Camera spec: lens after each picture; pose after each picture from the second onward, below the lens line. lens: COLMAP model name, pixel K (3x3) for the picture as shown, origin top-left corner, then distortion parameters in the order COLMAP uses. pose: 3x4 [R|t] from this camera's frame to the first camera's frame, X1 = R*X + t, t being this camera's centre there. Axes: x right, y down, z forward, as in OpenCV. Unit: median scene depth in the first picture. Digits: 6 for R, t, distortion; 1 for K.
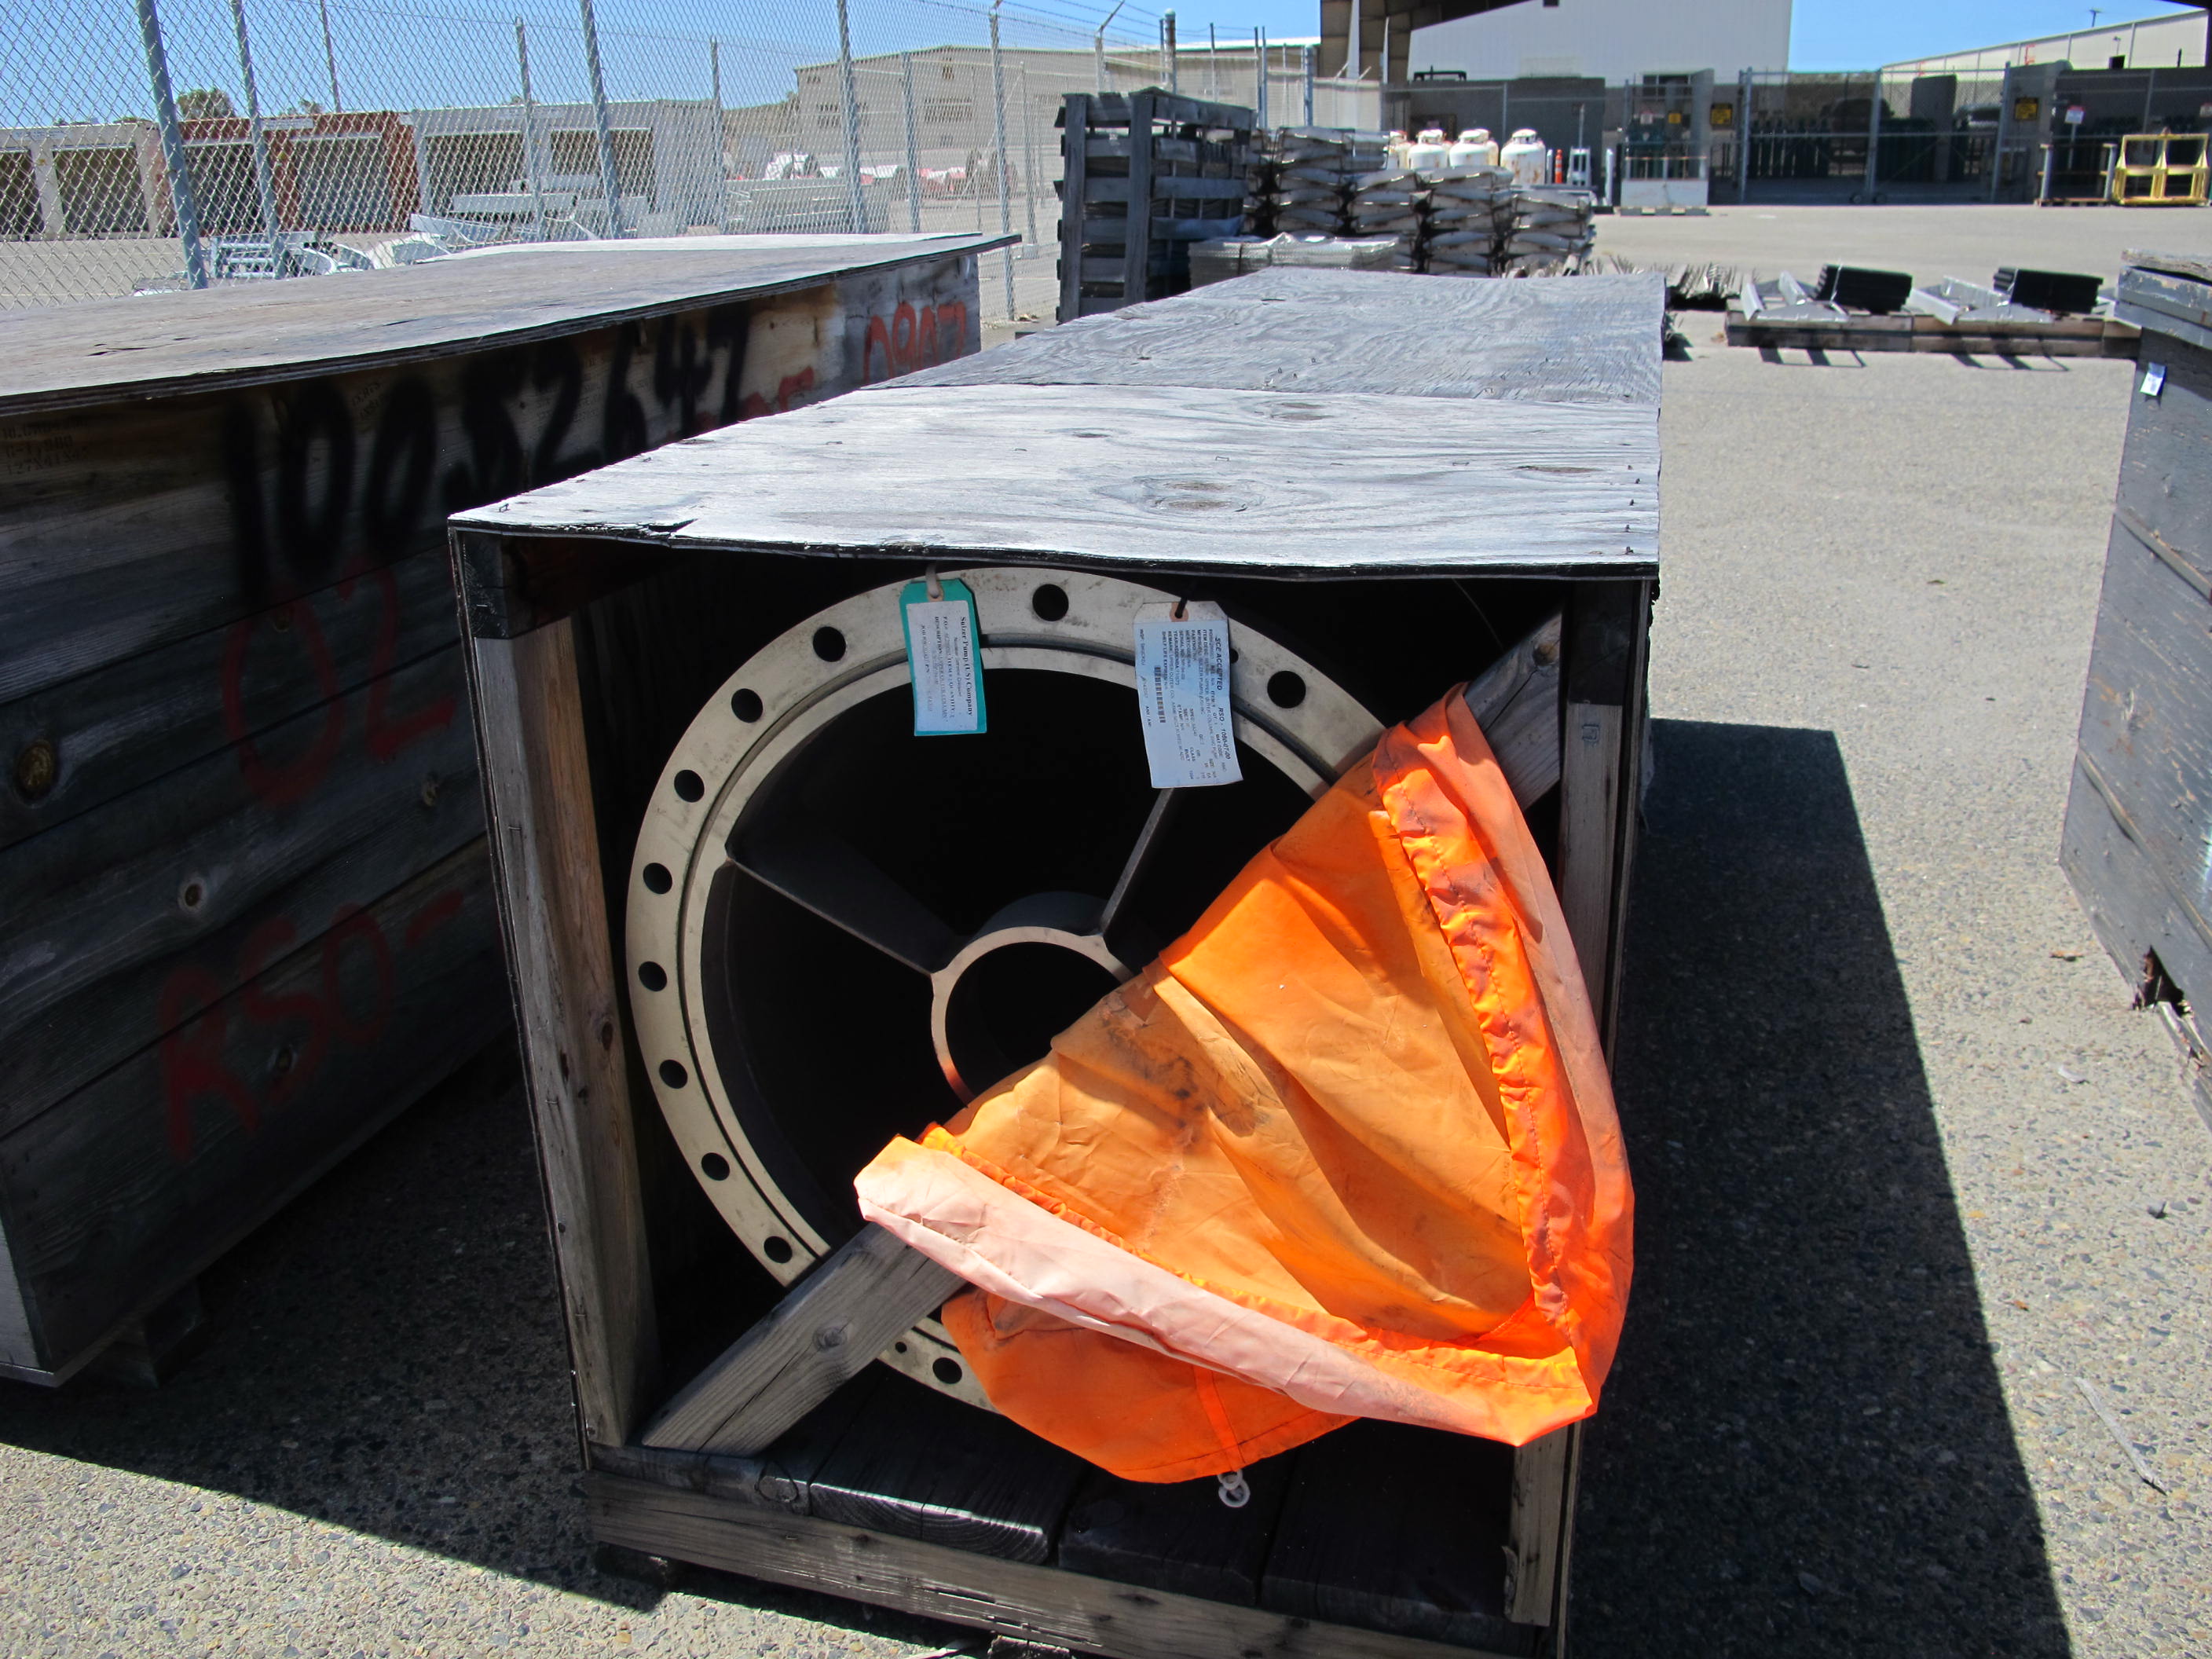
lens RADIAL K [[1861.3, 0, 1102.6], [0, 1861.3, 817.9], [0, 0, 1]] dist [-0.138418, 0.102750]
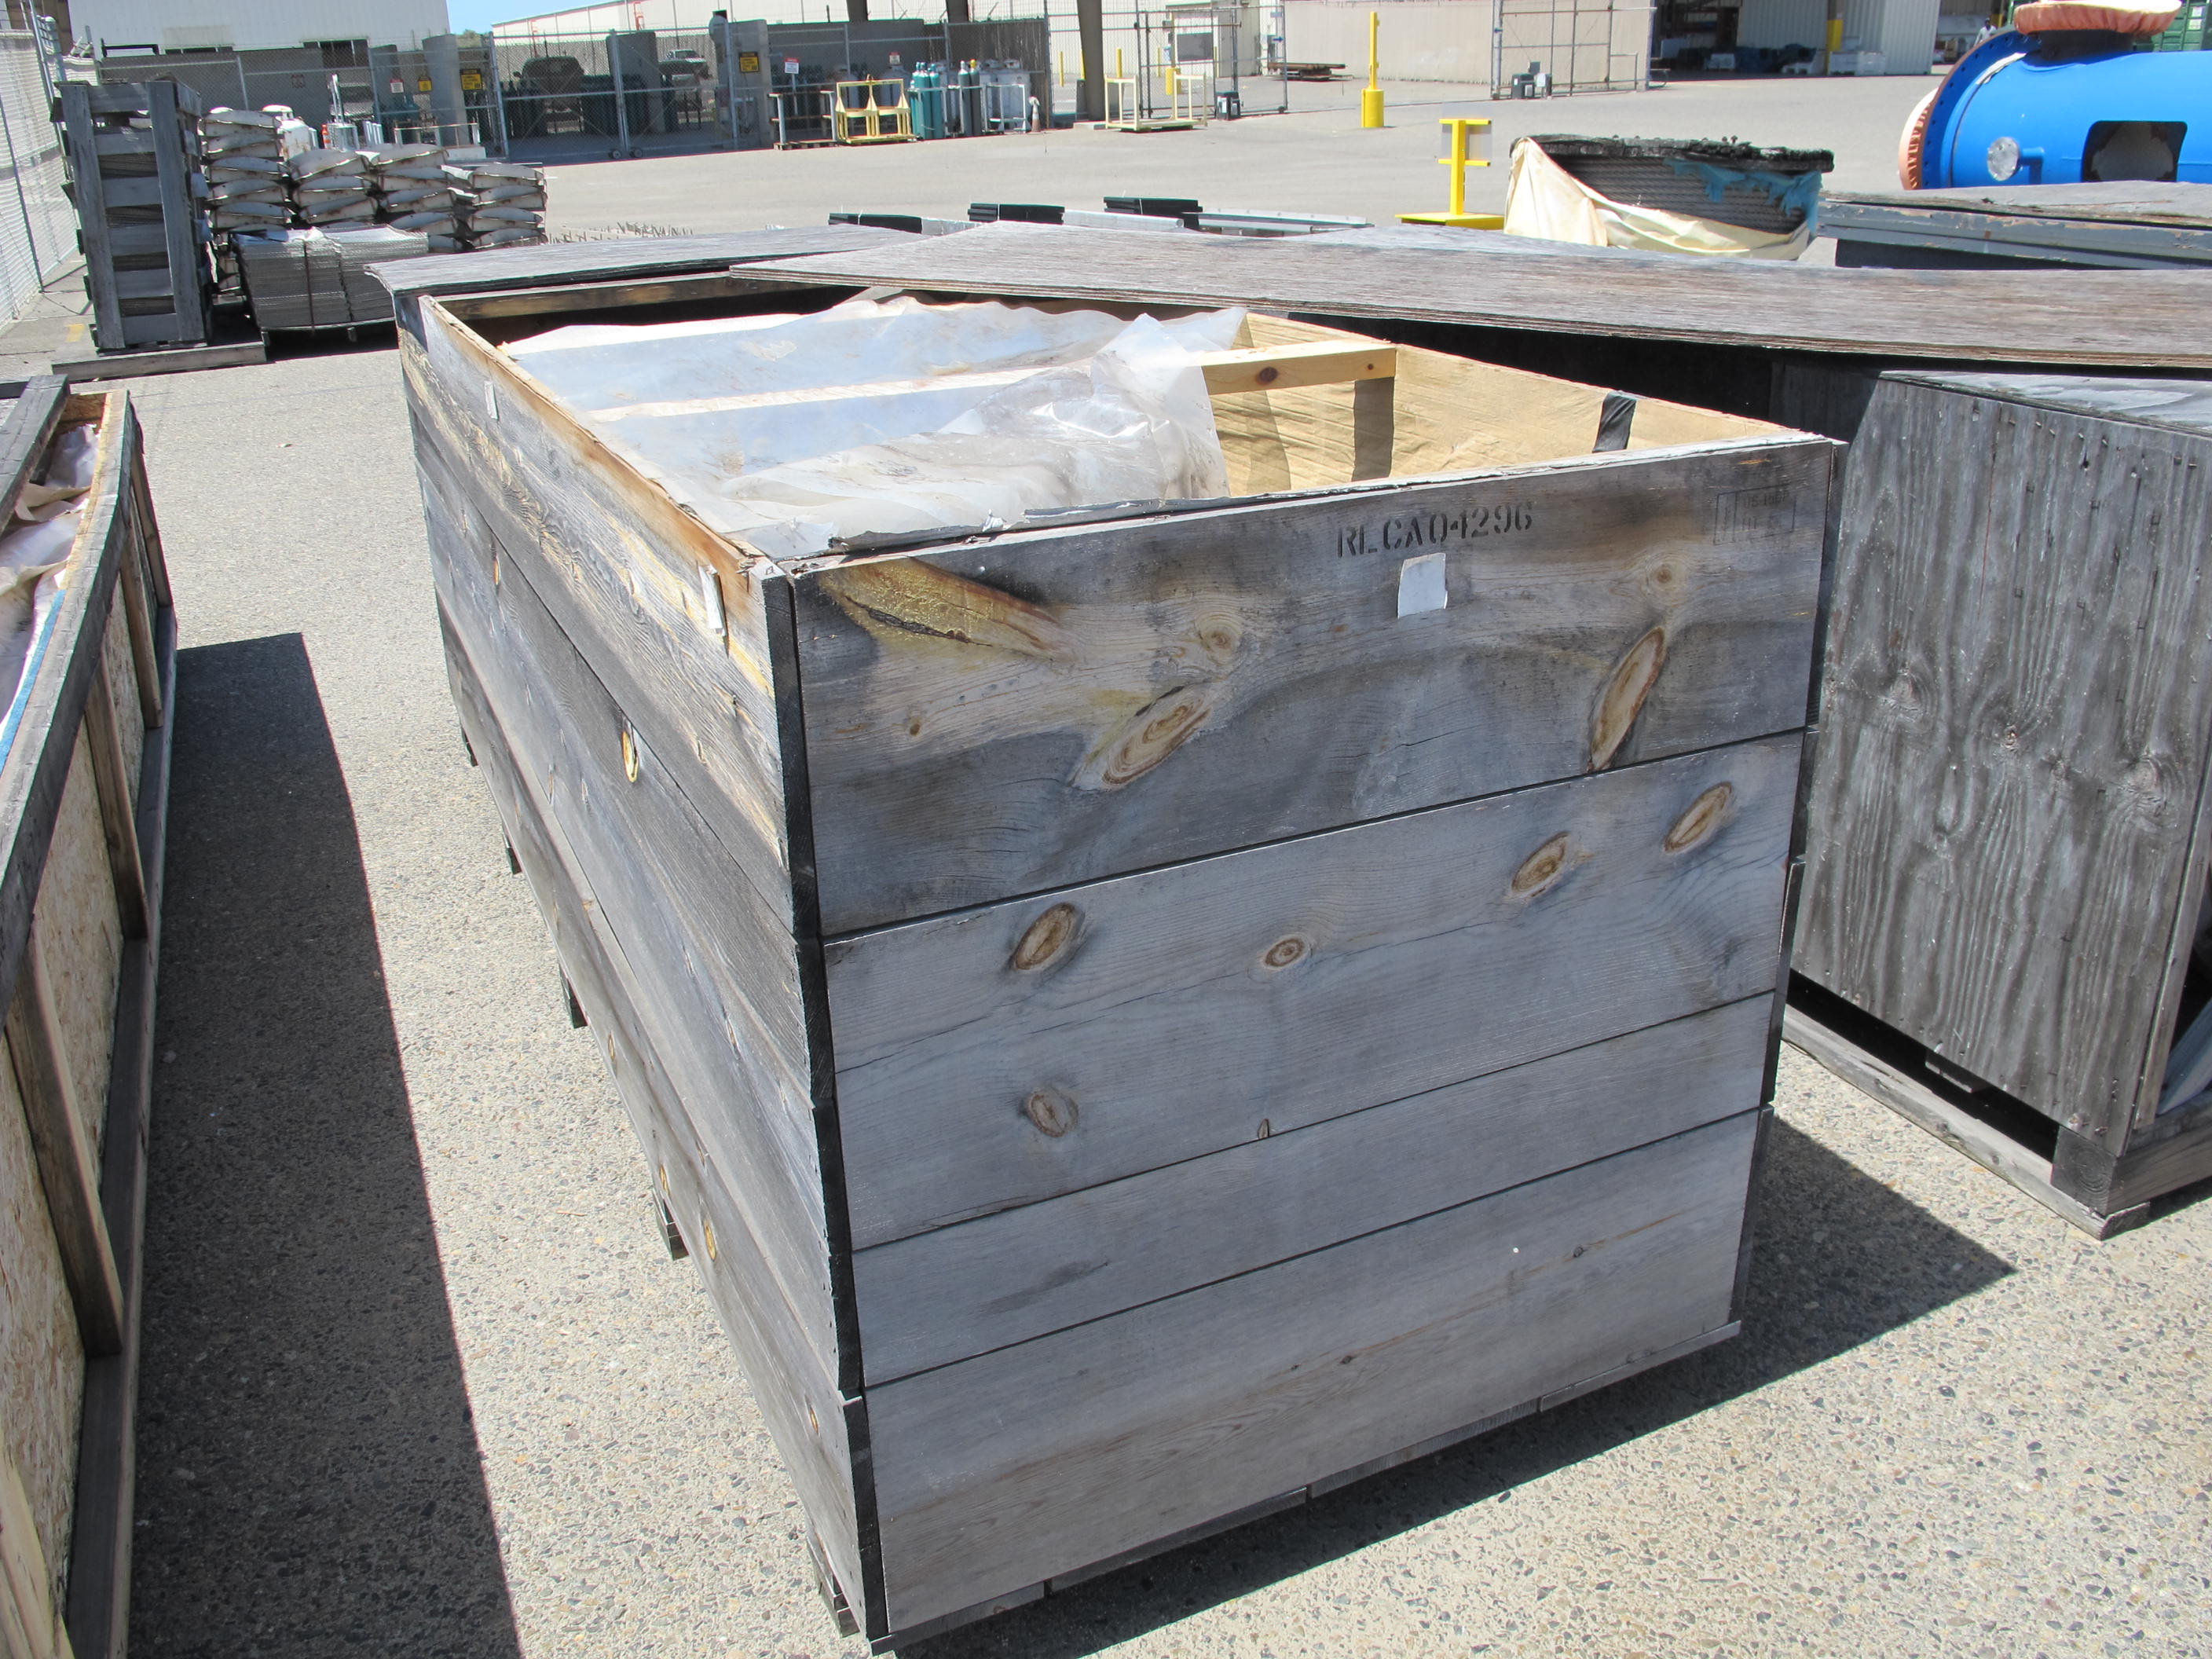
lens RADIAL K [[1861.3, 0, 1102.6], [0, 1861.3, 817.9], [0, 0, 1]] dist [-0.138418, 0.102750]
pose [[0.768226, -0.243555, 0.592039, -0.169057], [0.232281, 0.967826, 0.096741, -0.019633], [-0.596552, 0.063200, 0.800082, 0.039856]]
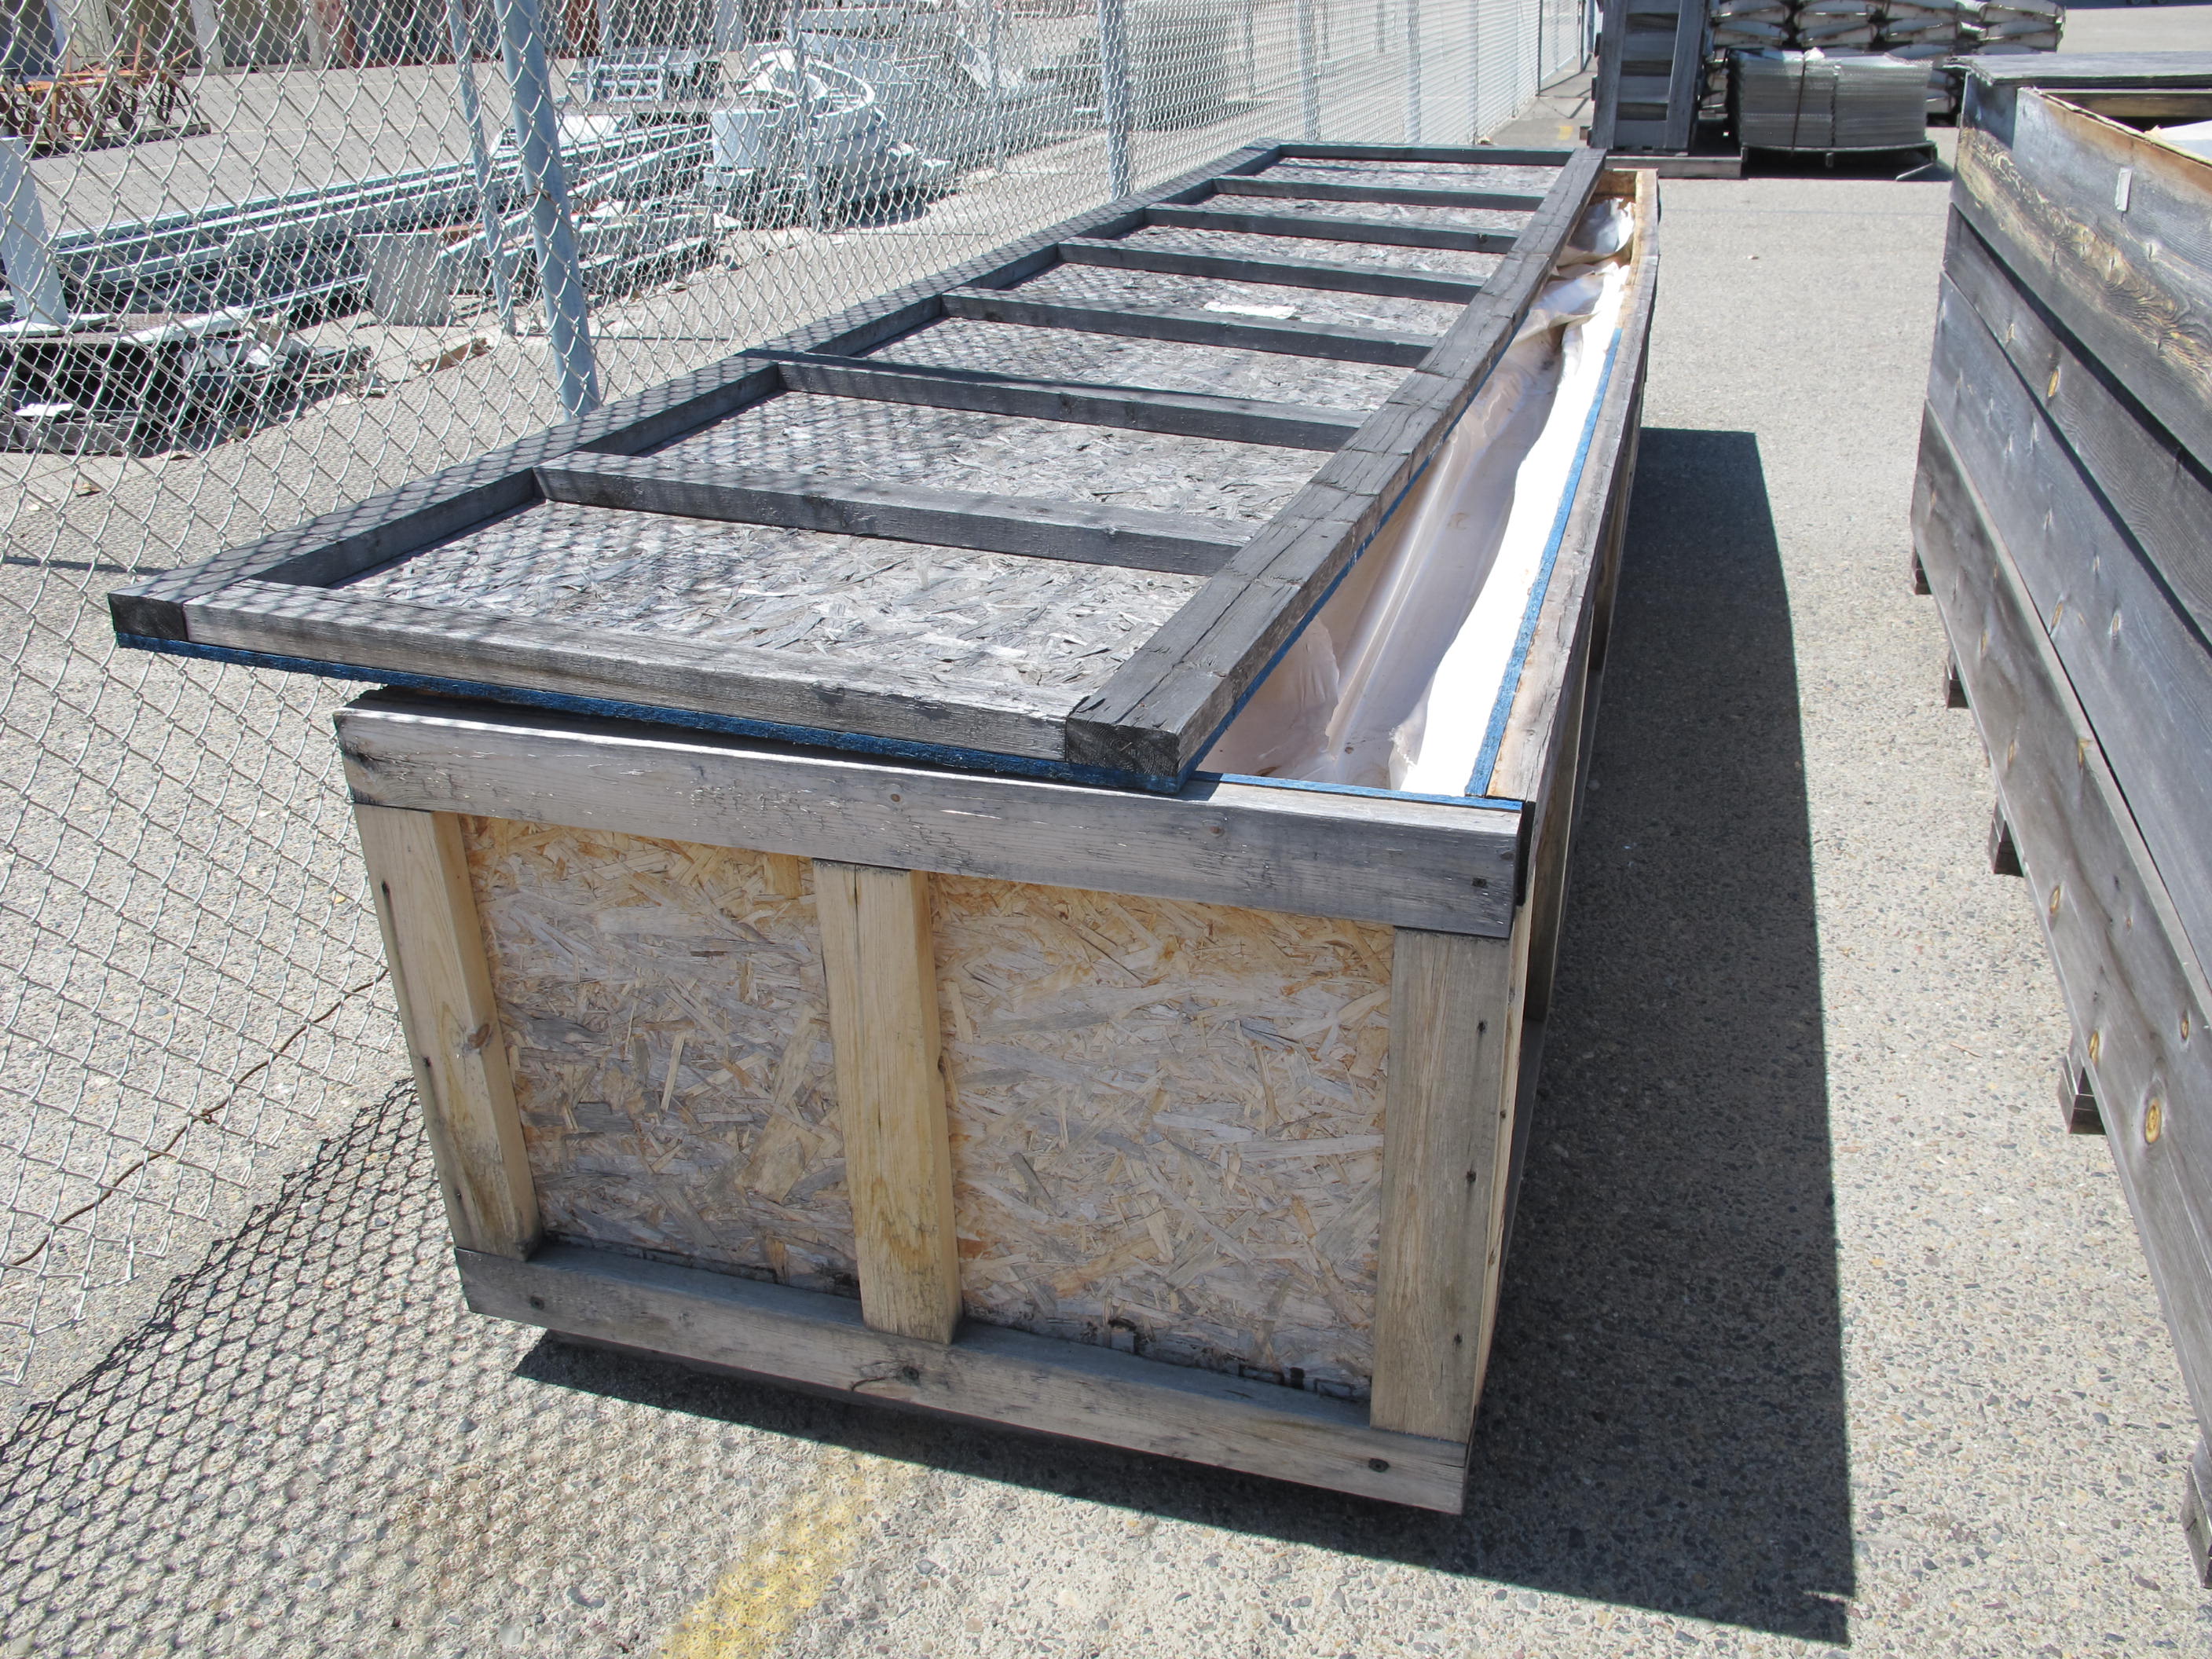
lens RADIAL K [[1861.3, 0, 1102.6], [0, 1861.3, 817.9], [0, 0, 1]] dist [-0.138418, 0.102750]
pose [[0.999303, -0.005772, -0.036894, -0.184550], [0.009059, 0.995942, 0.089545, -0.014992], [0.036228, -0.089817, 0.995299, 0.046563]]
